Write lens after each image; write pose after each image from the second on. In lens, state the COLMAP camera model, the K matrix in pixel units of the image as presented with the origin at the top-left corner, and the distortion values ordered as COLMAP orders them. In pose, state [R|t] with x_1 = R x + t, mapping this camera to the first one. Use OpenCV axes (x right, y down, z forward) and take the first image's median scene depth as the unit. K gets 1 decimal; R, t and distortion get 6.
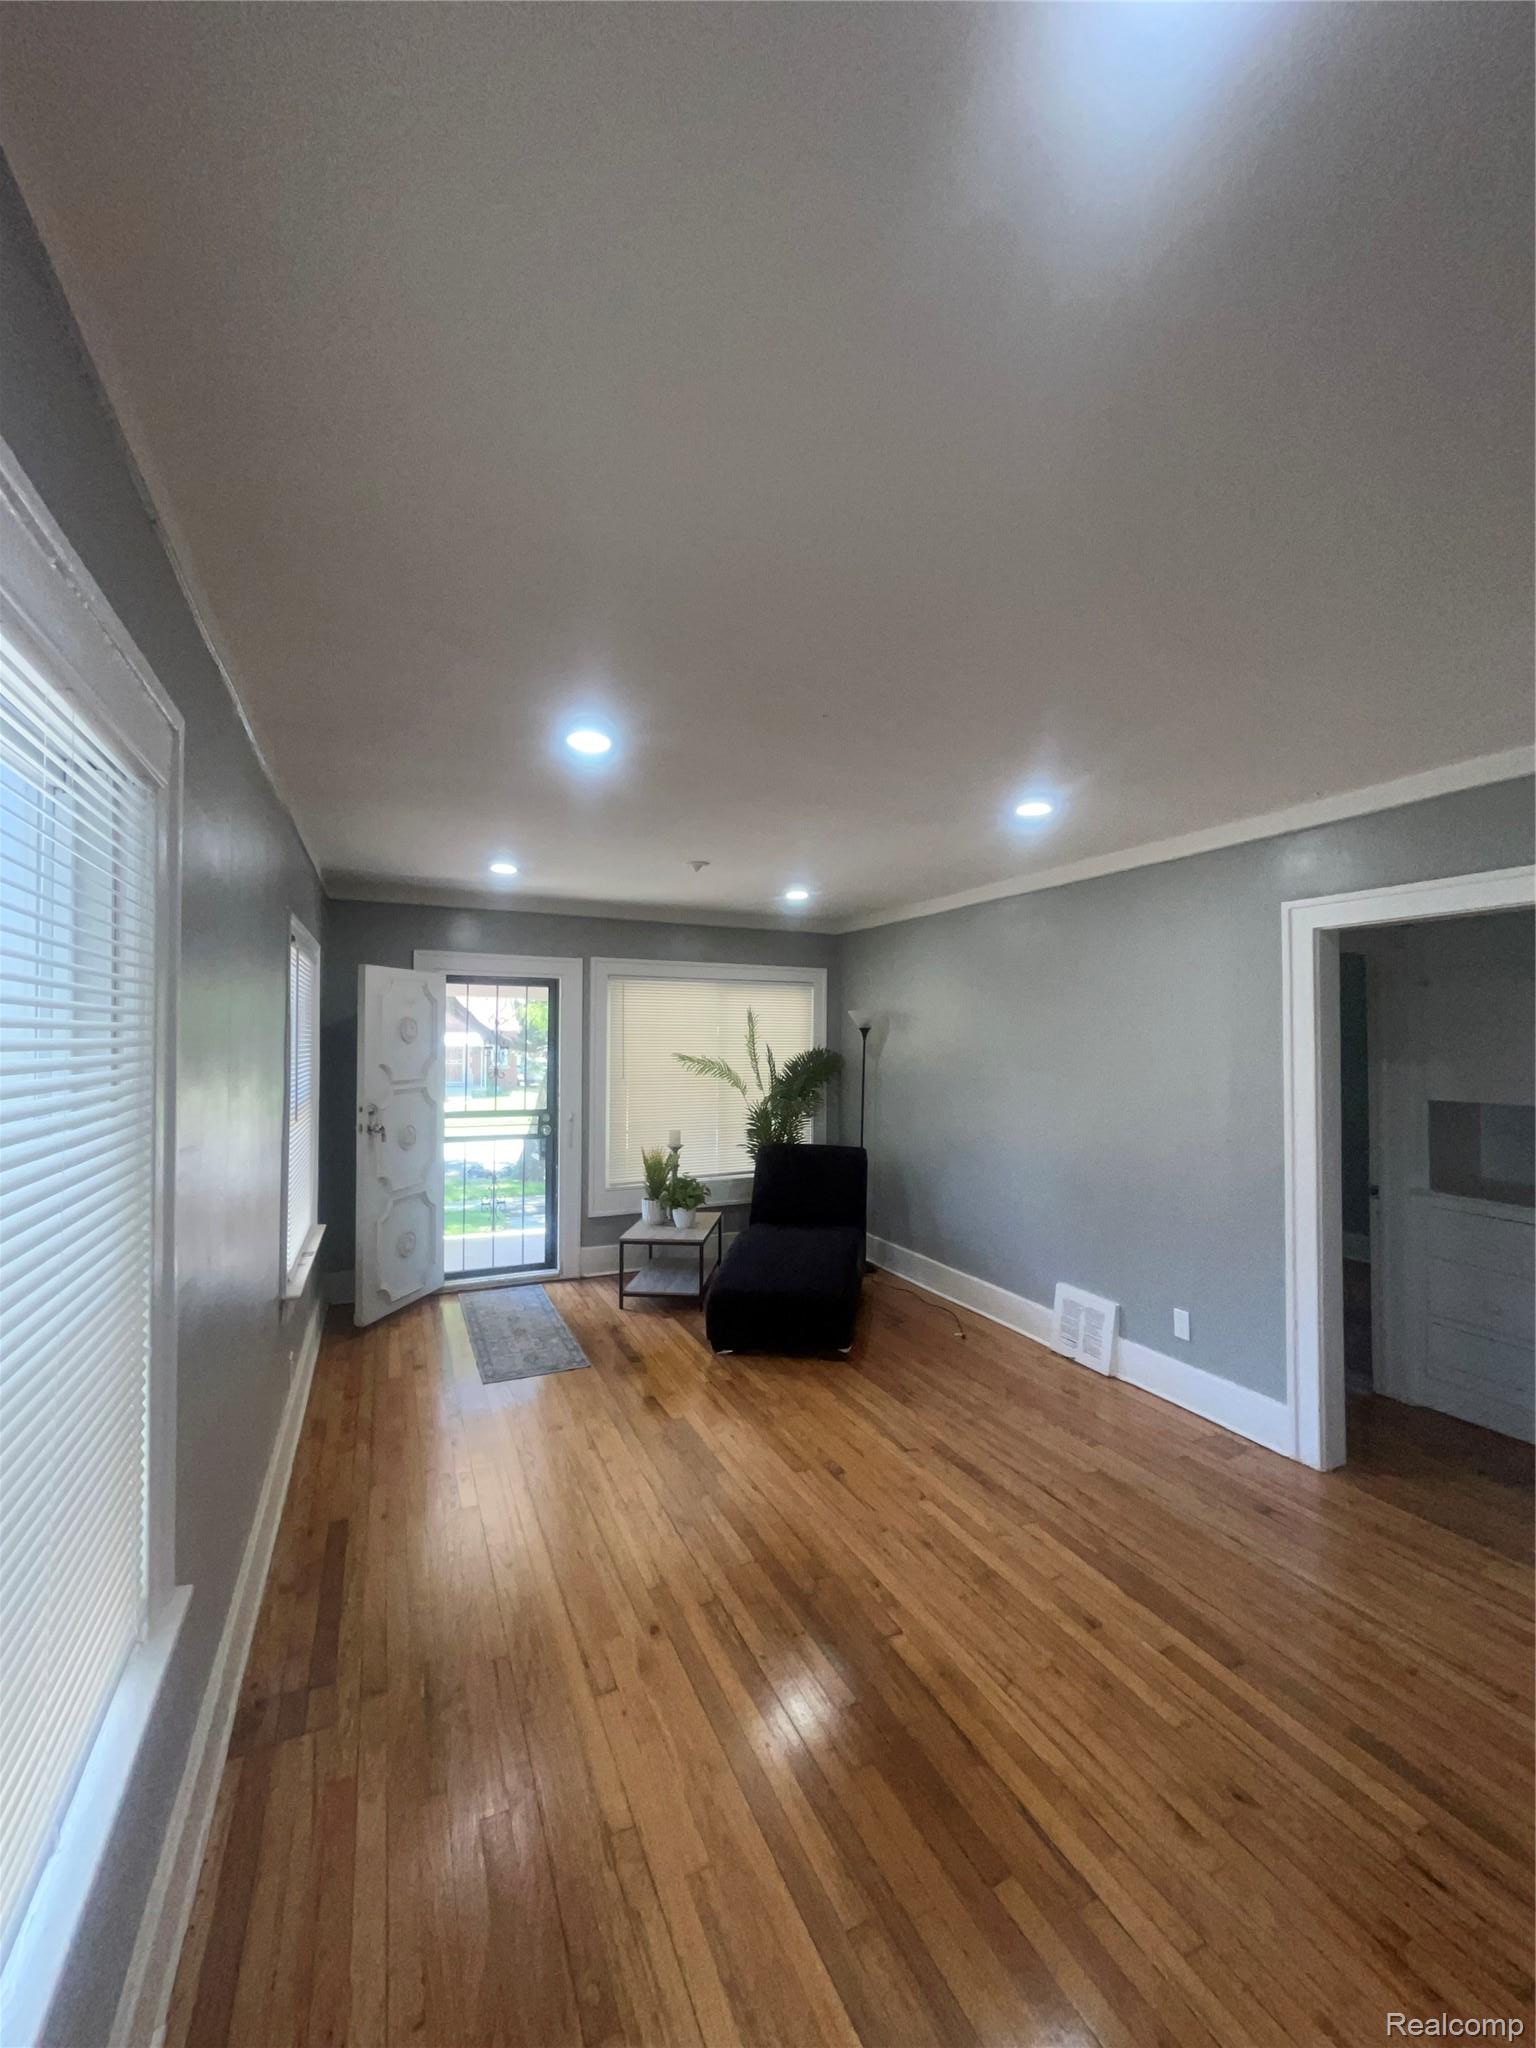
lens RADIAL K [[832.8, 0, 768.8], [0, 832.8, 1021.8], [0, 0, 1]] dist [-0.002457, 0.001793]
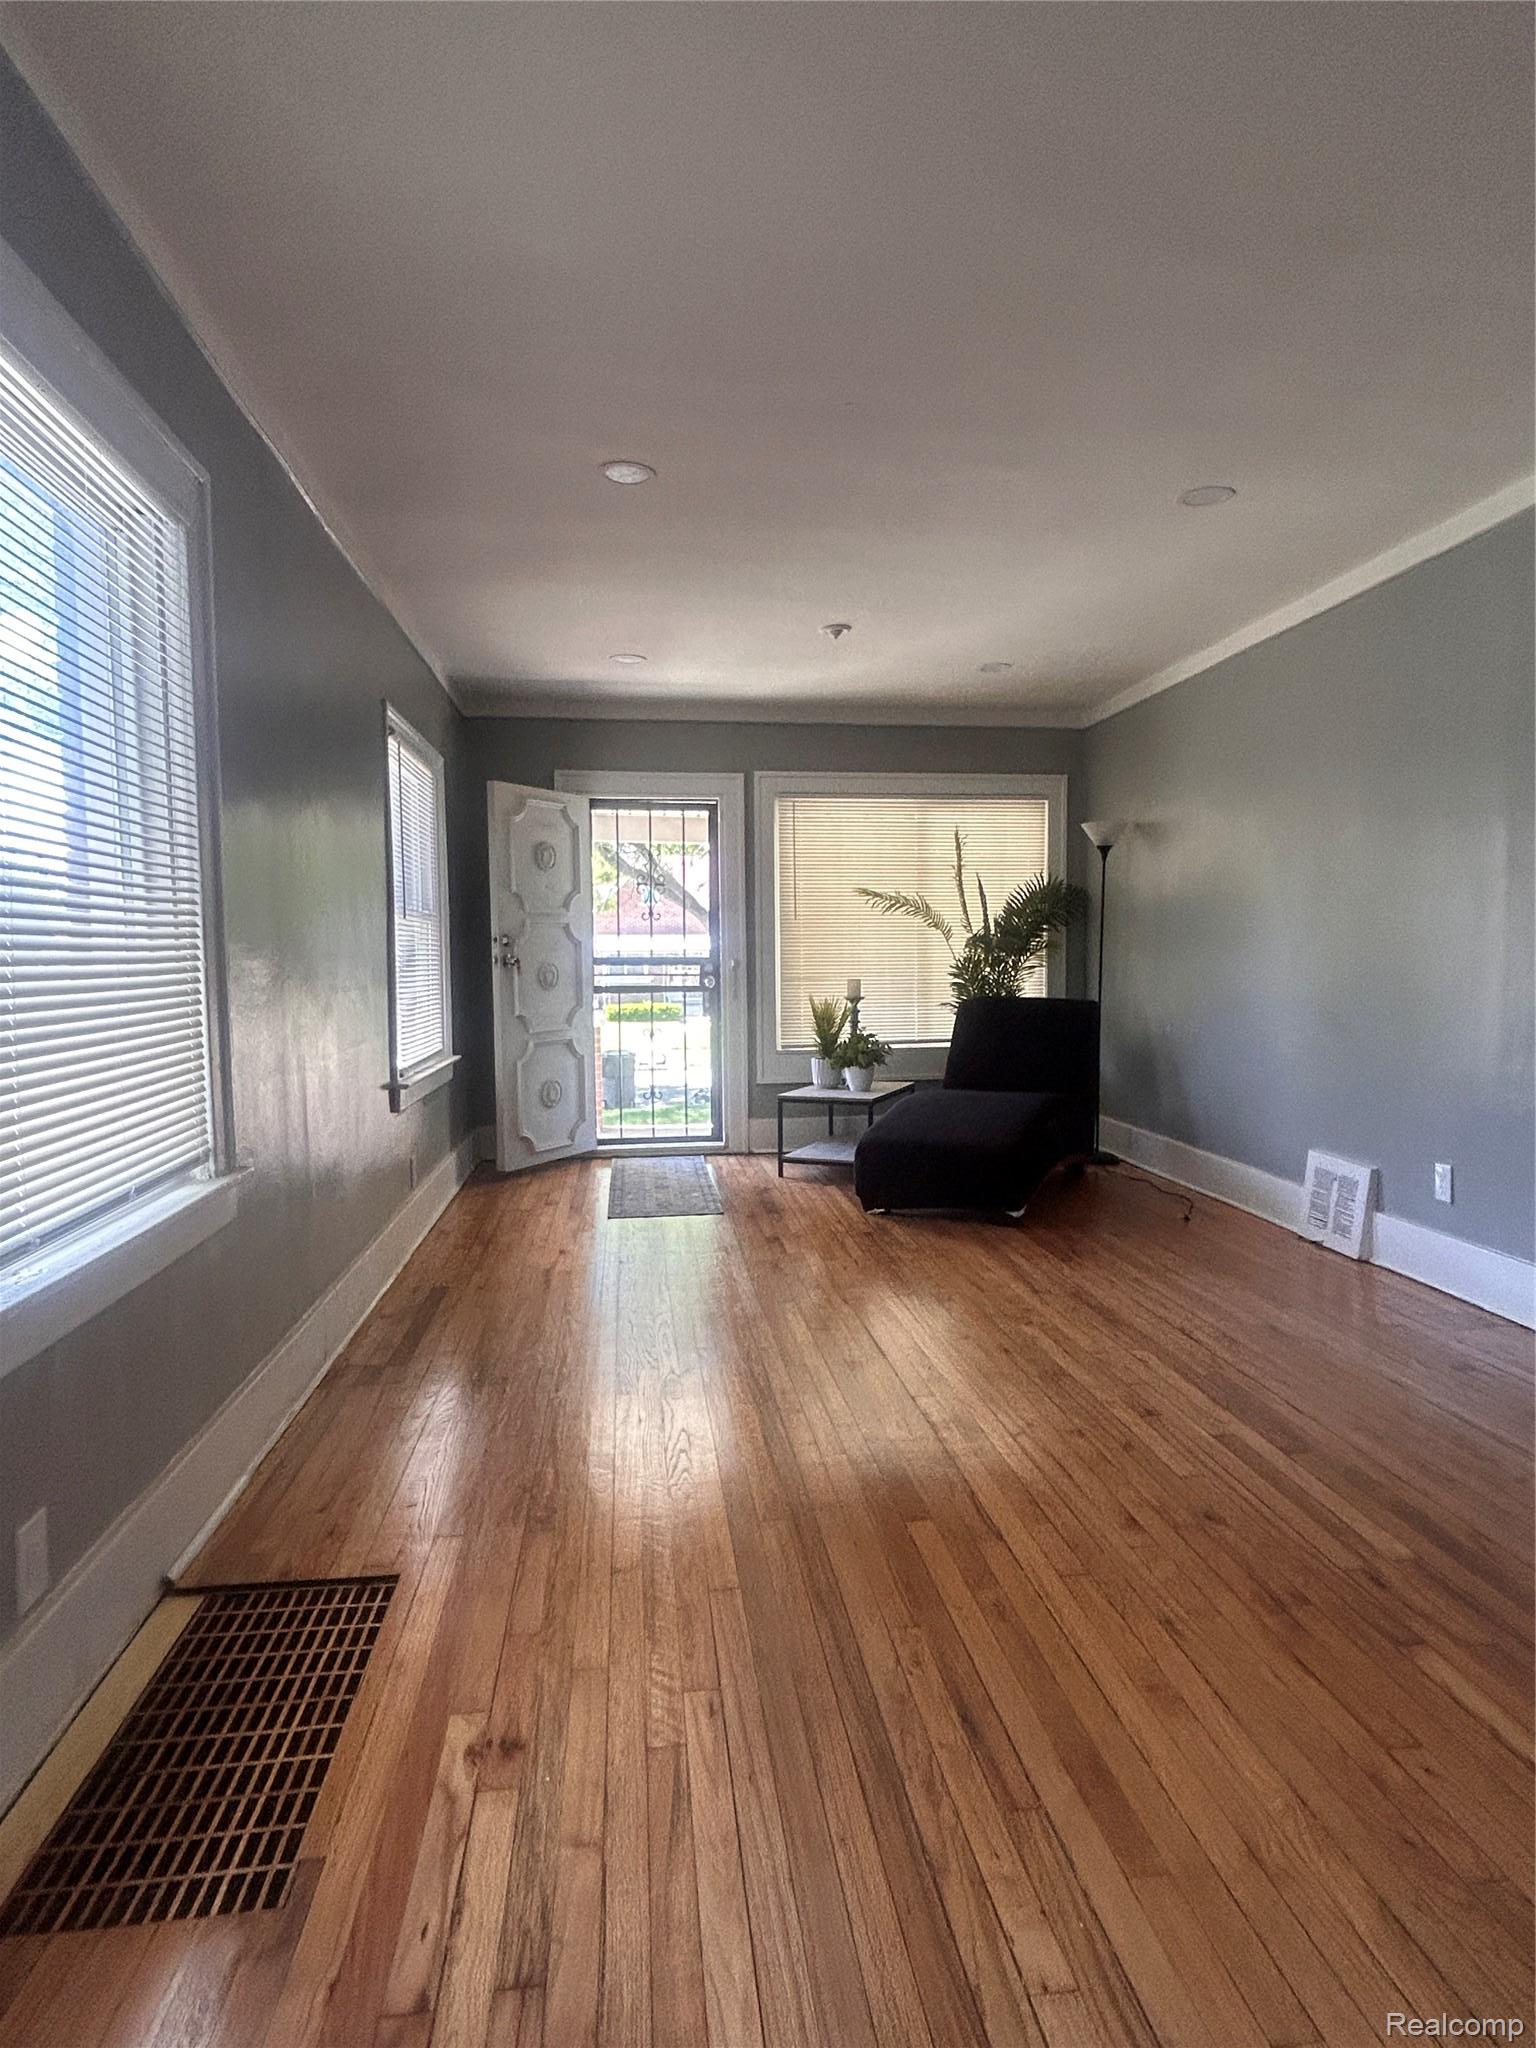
lens RADIAL K [[1166.7, 0, 771.9], [0, 1166.7, 1021.0], [0, 0, 1]] dist [-0.001389, 0.003469]
pose [[0.952890, 0.003659, -0.303293, 0.224826], [0.019923, 0.997013, 0.074623, 0.120542], [0.302660, -0.077150, 0.949971, -0.164017]]
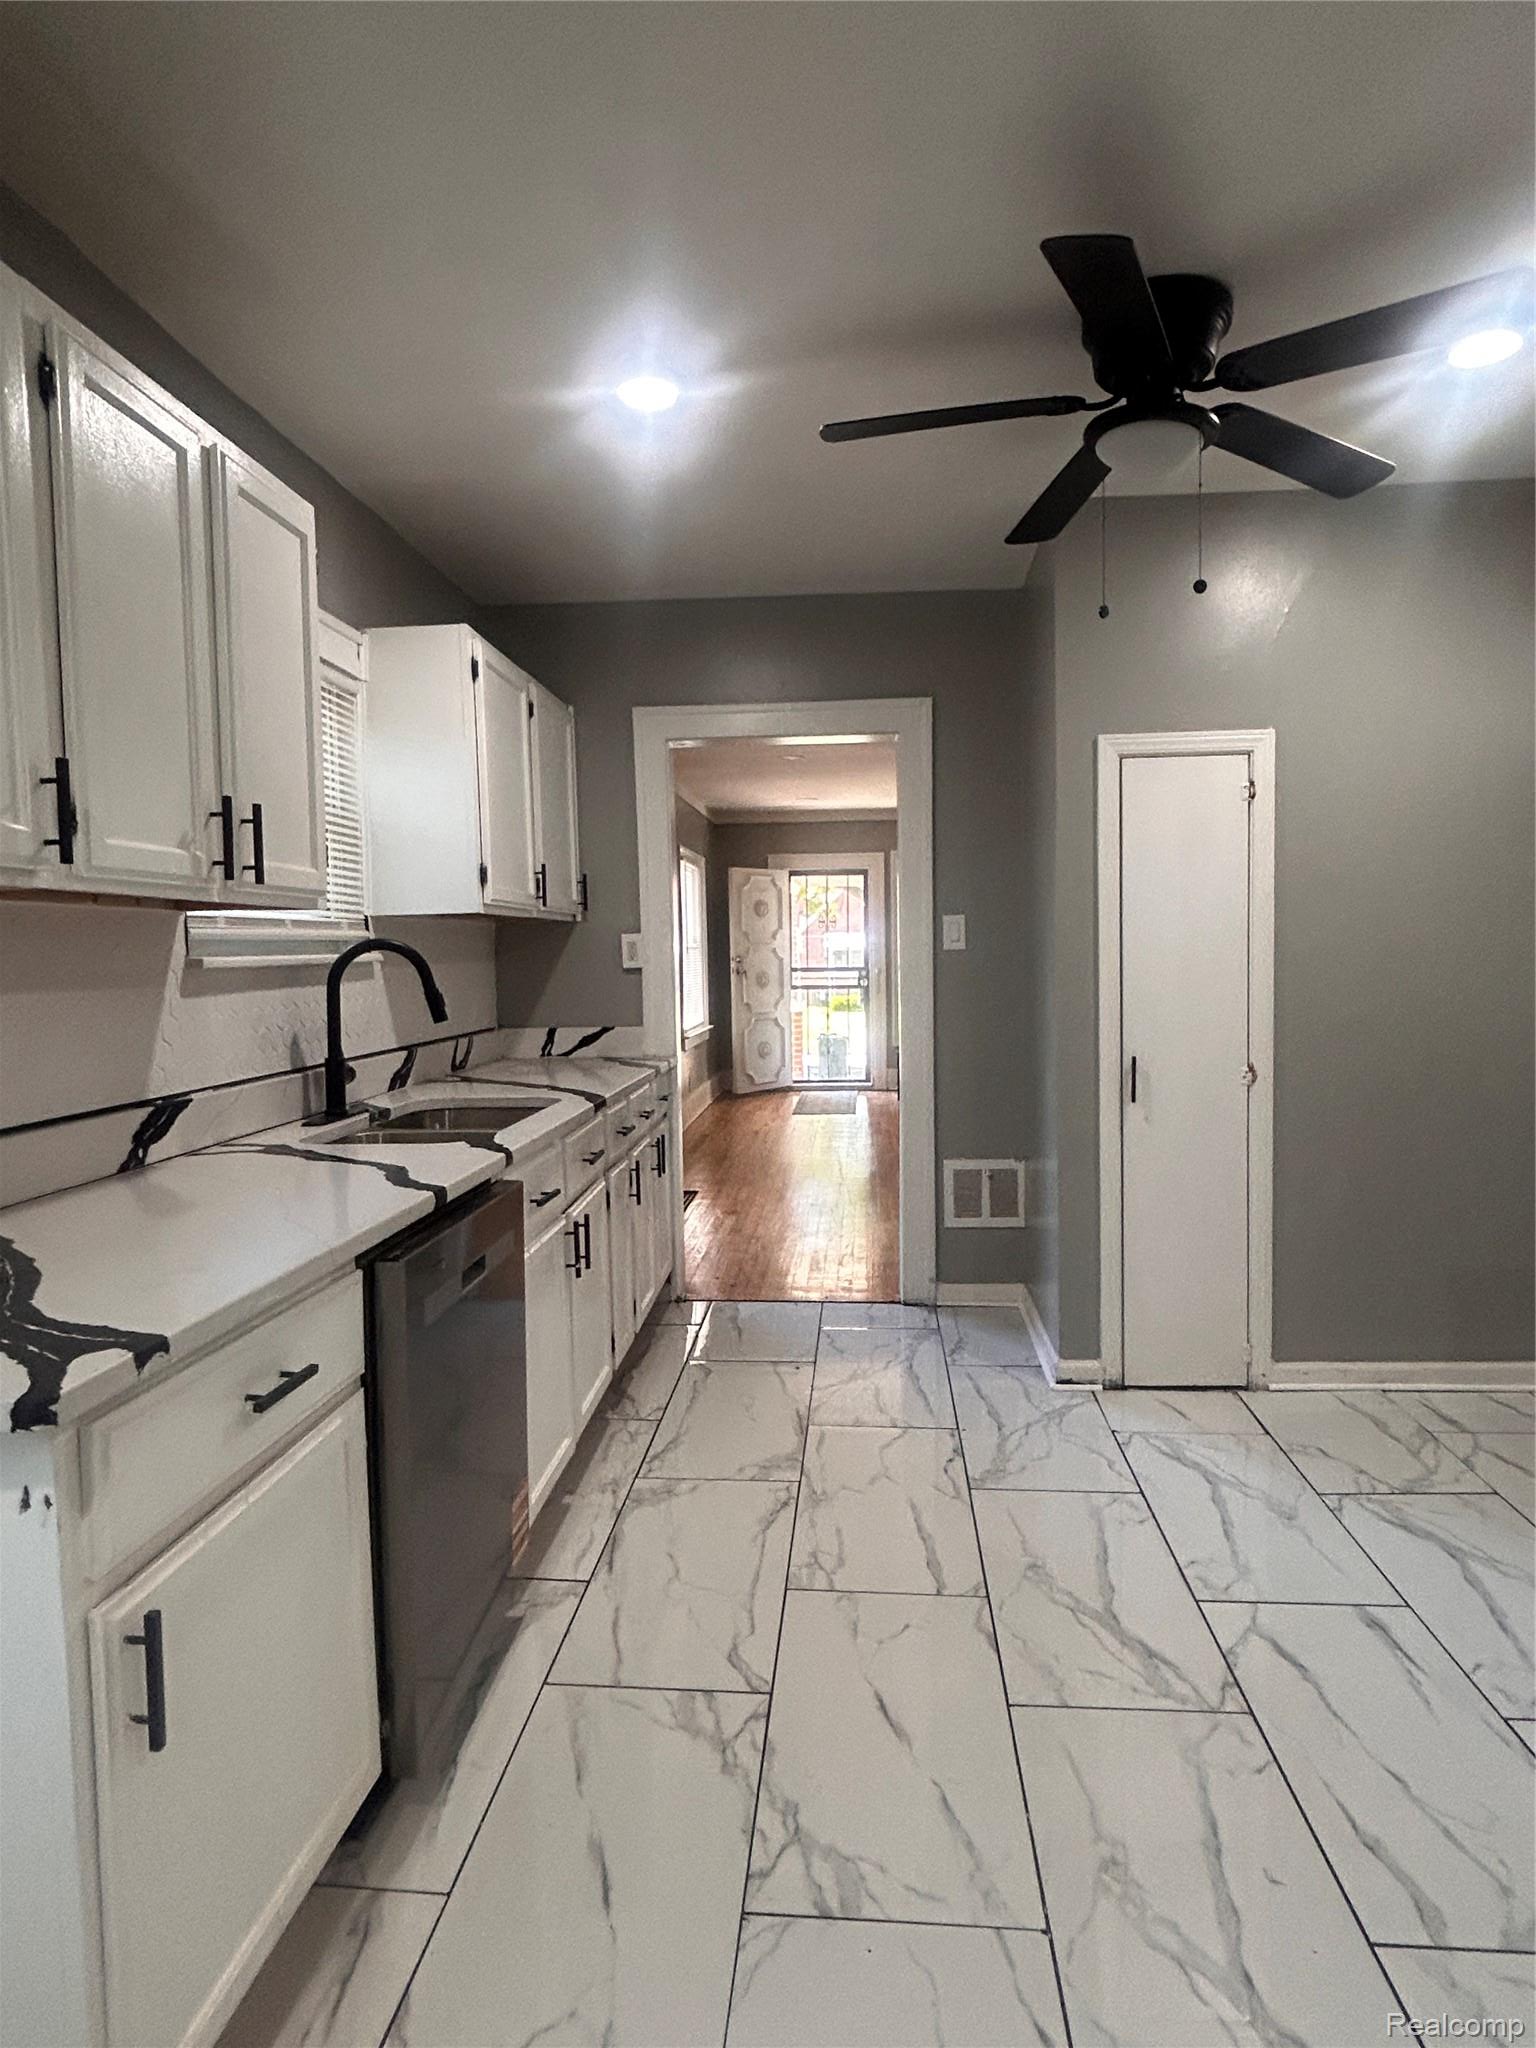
lens RADIAL K [[1166.7, 0, 769.4], [0, 1166.7, 1016.8], [0, 0, 1]] dist [-0.001389, 0.003469]
pose [[0.872976, 0.010488, -0.487651, 0.761094], [0.028745, 0.996925, 0.072898, 0.063496], [0.486916, -0.077656, 0.869990, -1.054526]]
